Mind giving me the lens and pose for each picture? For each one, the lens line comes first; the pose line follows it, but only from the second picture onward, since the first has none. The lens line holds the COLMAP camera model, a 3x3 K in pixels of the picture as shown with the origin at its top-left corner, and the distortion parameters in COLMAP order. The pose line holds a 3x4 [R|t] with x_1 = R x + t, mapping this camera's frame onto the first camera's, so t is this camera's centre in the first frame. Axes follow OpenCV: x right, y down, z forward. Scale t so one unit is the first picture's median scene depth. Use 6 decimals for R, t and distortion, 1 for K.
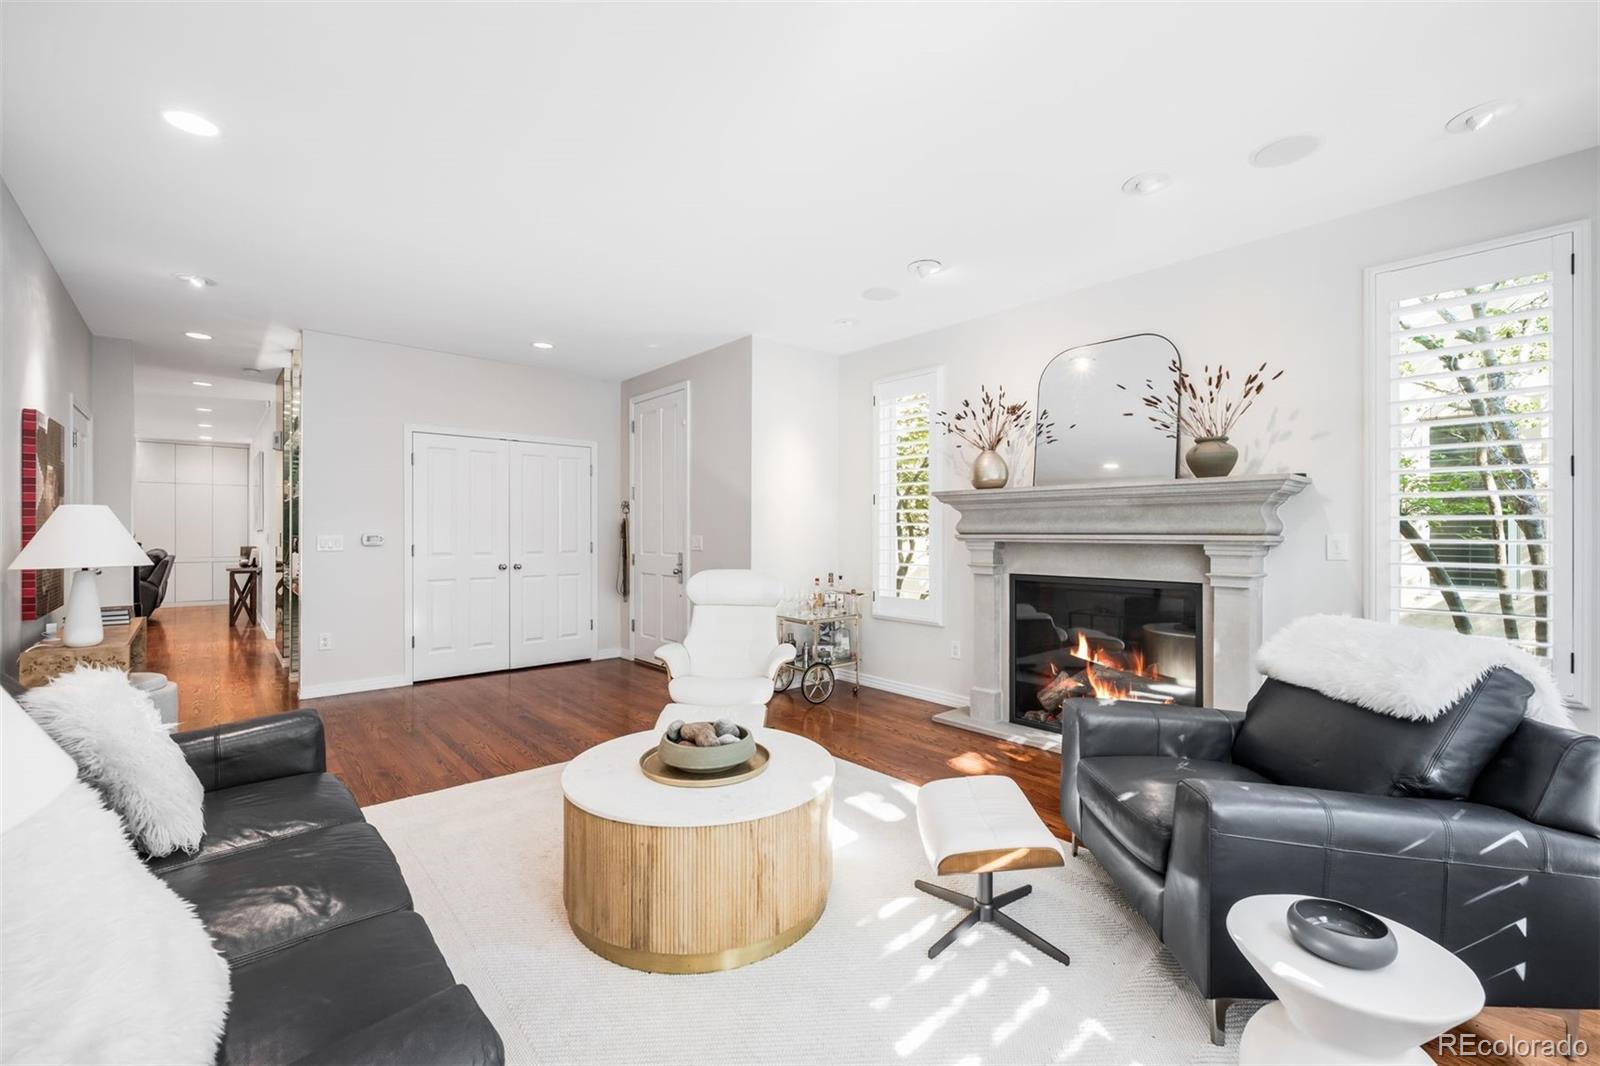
lens RADIAL K [[661.5, 0, 800.0], [0, 661.5, 533.0], [0, 0, 1]] dist [-0.000828, -0.000006]
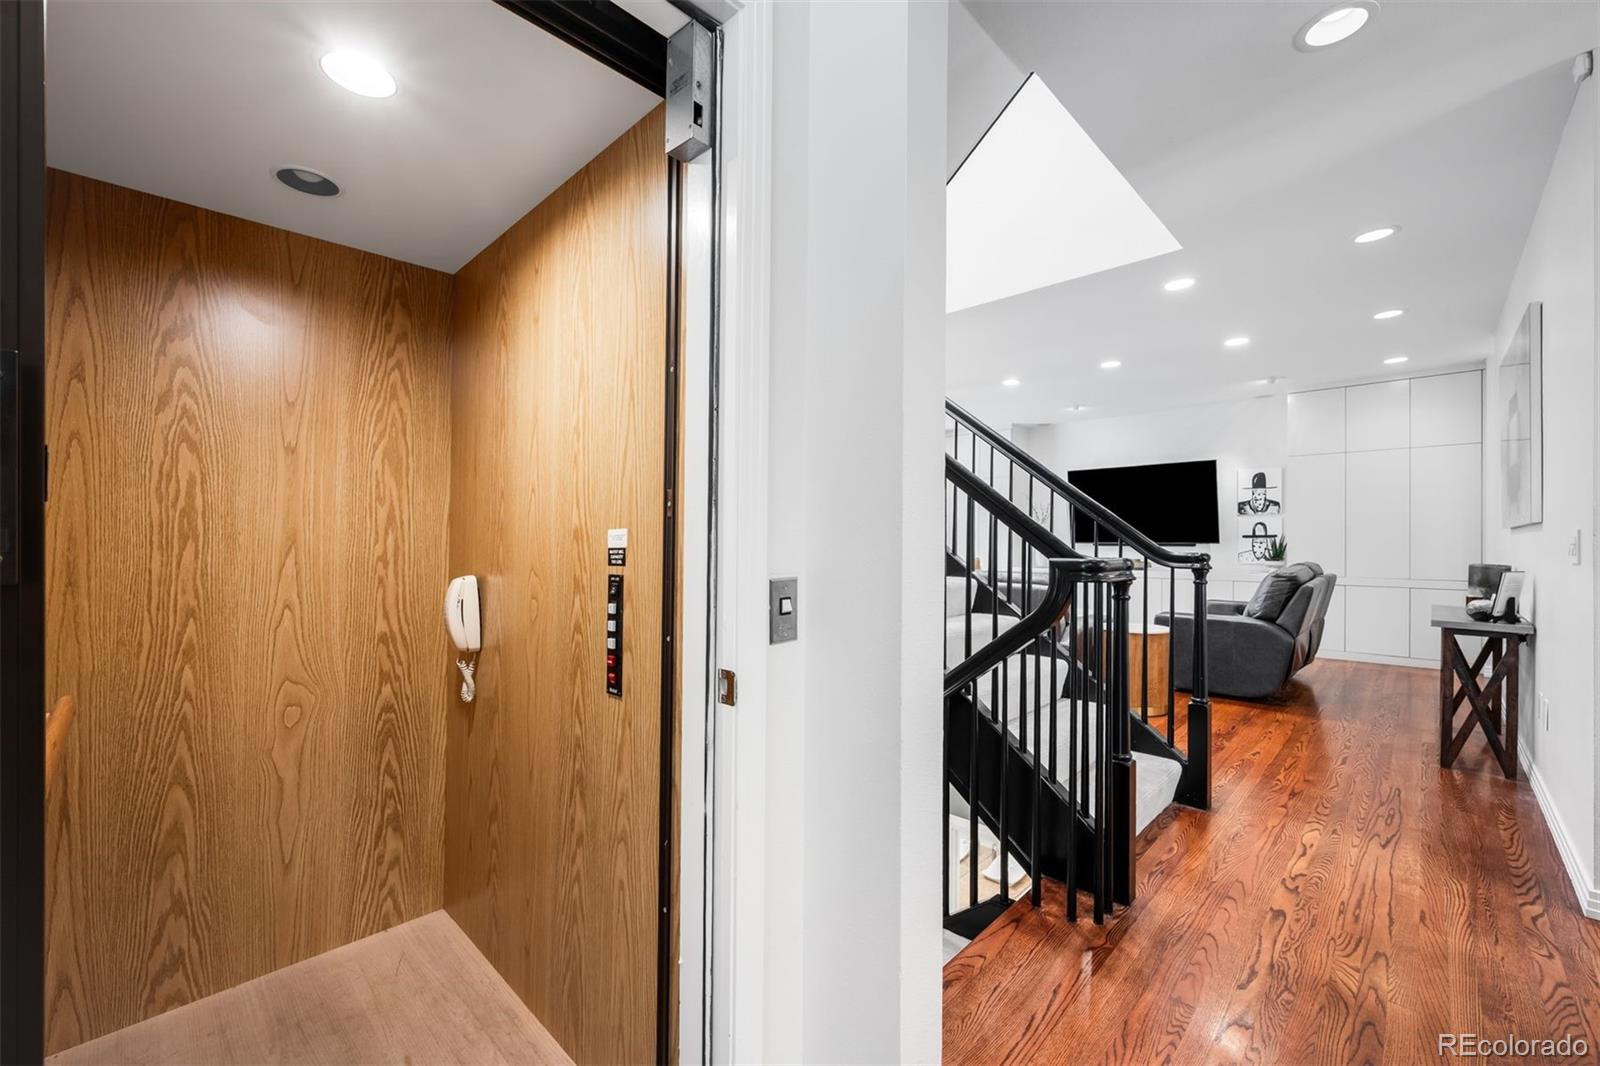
lens RADIAL K [[661.5, 0, 800.0], [0, 661.5, 533.0], [0, 0, 1]] dist [-0.000828, -0.000006]
pose [[0.084891, -0.005430, -0.996375, -0.485463], [-0.008668, 0.999943, -0.006188, 0.007083], [0.996353, 0.009162, 0.084839, 0.565890]]
